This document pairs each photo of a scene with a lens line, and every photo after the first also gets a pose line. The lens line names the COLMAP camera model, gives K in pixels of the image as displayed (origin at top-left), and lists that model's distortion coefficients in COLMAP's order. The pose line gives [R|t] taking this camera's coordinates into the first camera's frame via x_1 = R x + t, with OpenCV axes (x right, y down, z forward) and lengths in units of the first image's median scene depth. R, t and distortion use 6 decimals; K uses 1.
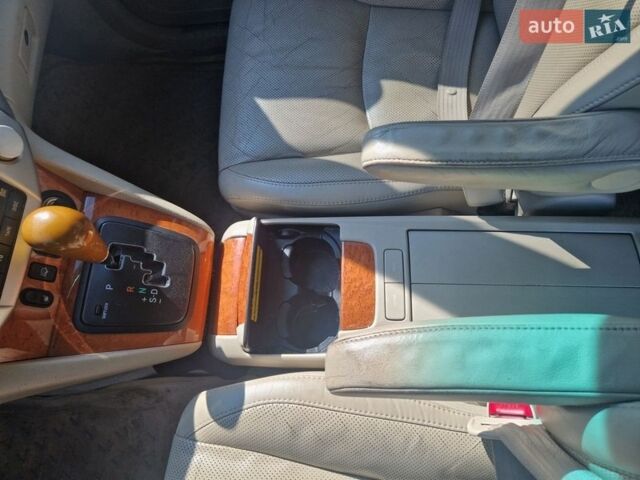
lens RADIAL K [[460.1, 0, 307.4], [0, 460.1, 241.4], [0, 0, 1]] dist [0.024692, -0.003901]
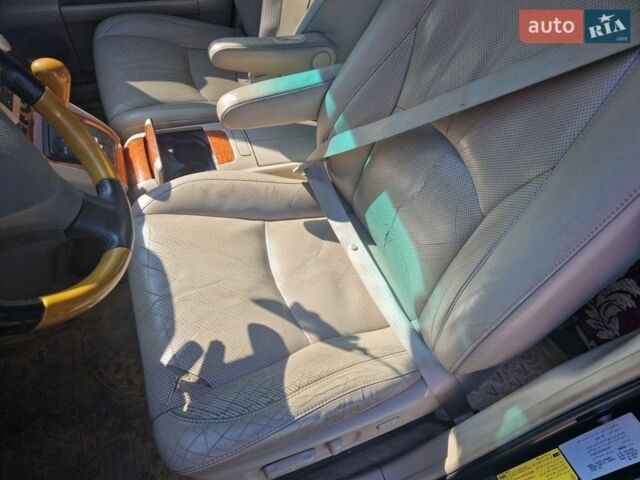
lens RADIAL K [[460.1, 0, 307.4], [0, 460.1, 241.4], [0, 0, 1]] dist [0.024692, -0.003901]
pose [[0.901123, -0.142556, 0.409457, -0.350411], [0.266686, 0.926857, -0.264223, 0.955030], [-0.341842, 0.347294, 0.873230, -0.488512]]
